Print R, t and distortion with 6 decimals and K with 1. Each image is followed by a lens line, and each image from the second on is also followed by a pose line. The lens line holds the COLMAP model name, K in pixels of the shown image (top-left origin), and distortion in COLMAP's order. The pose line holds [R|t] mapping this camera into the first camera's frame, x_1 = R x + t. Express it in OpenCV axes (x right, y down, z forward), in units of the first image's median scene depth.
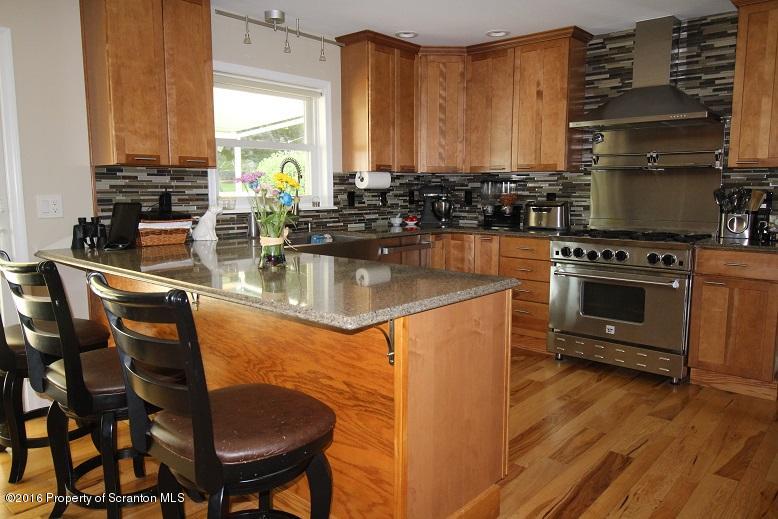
lens RADIAL K [[573.6, 0, 391.5], [0, 573.6, 256.7], [0, 0, 1]] dist [0.022301, -0.016501]
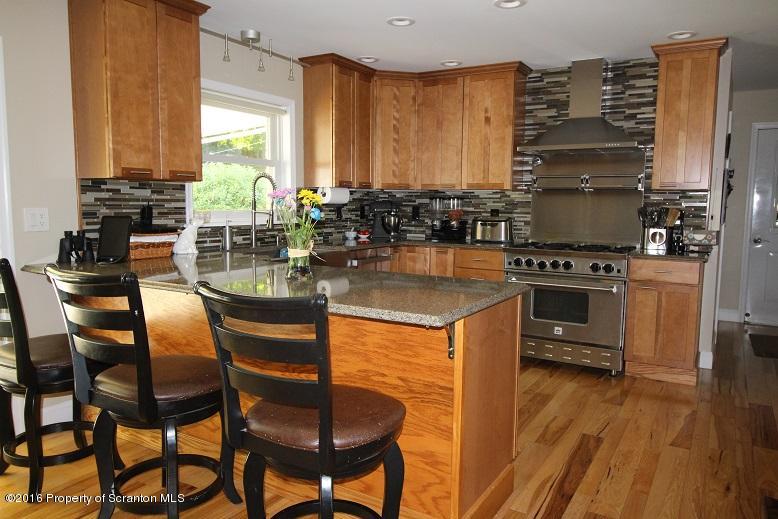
lens RADIAL K [[573.6, 0, 390.8], [0, 573.6, 260.2], [0, 0, 1]] dist [0.022301, -0.016501]
pose [[0.982699, -0.007431, 0.185062, -0.155527], [0.010780, 0.999796, -0.017098, 0.004044], [-0.184898, 0.018797, 0.982578, -0.052534]]
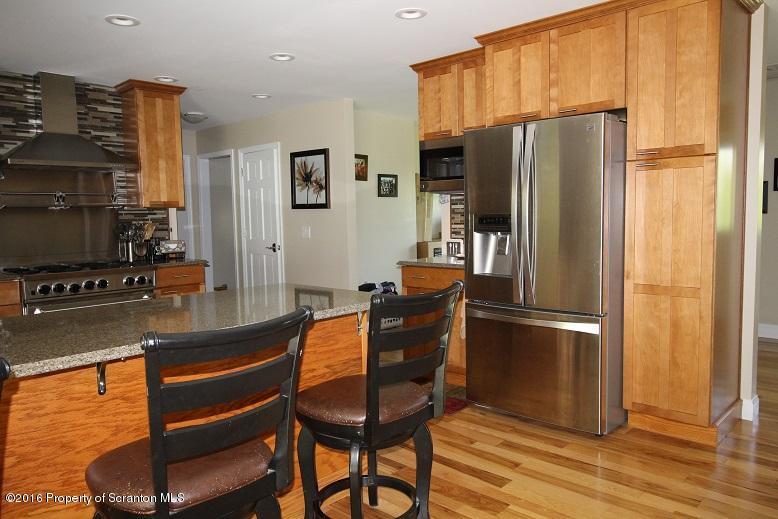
lens RADIAL K [[573.6, 0, 390.6], [0, 573.6, 259.8], [0, 0, 1]] dist [0.022301, -0.016501]
pose [[0.033656, -0.081298, 0.996121, -0.710161], [0.142209, 0.986934, 0.075743, -0.054160], [-0.989264, 0.139108, 0.044778, 0.387461]]
